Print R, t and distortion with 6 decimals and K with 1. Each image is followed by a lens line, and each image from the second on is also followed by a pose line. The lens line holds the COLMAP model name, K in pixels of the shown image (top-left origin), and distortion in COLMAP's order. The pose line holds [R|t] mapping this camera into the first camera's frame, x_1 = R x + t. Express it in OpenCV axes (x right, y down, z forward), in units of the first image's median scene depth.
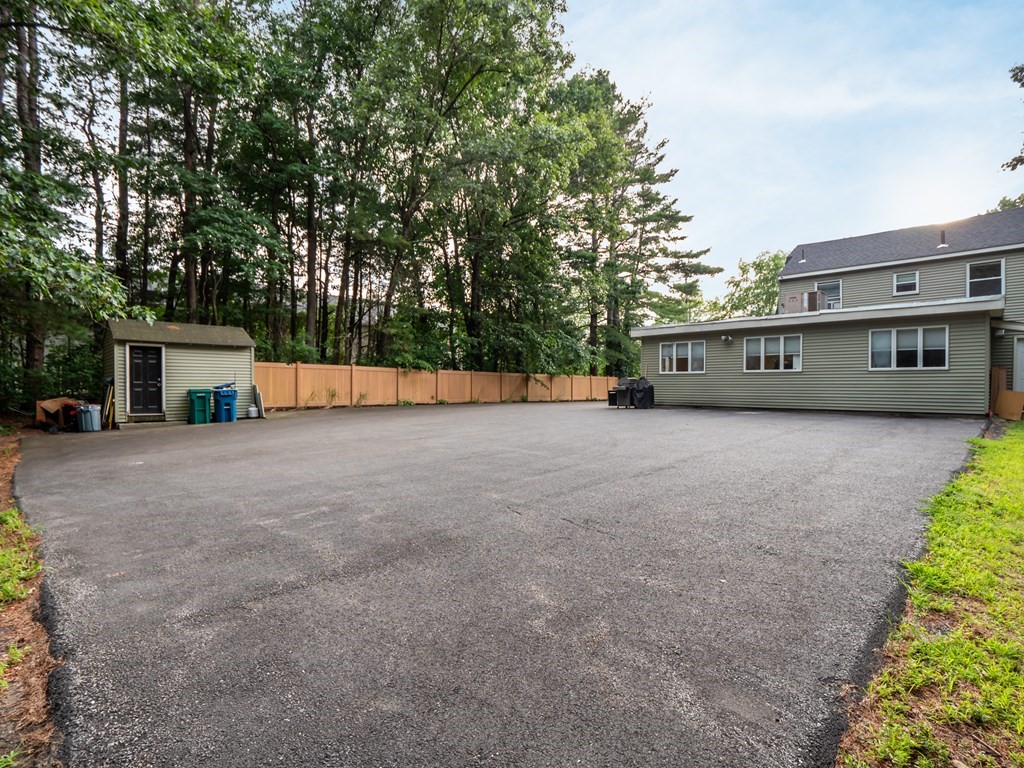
lens RADIAL K [[506.9, 0, 507.7], [0, 506.9, 387.0], [0, 0, 1]] dist [-0.007455, -0.002576]
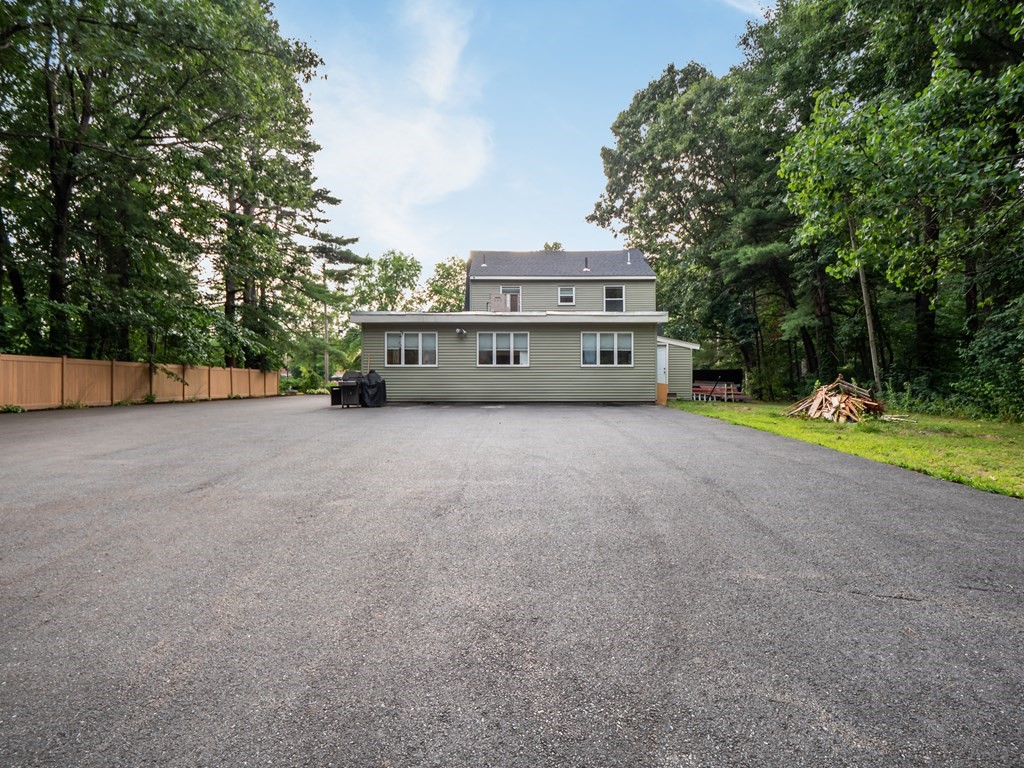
lens RADIAL K [[506.9, 0, 507.7], [0, 506.9, 387.0], [0, 0, 1]] dist [-0.007455, -0.002576]
pose [[0.702321, -0.012656, 0.711747, -0.186809], [0.003804, 0.999894, 0.014026, -0.002532], [-0.711850, -0.007143, 0.702295, 0.236719]]
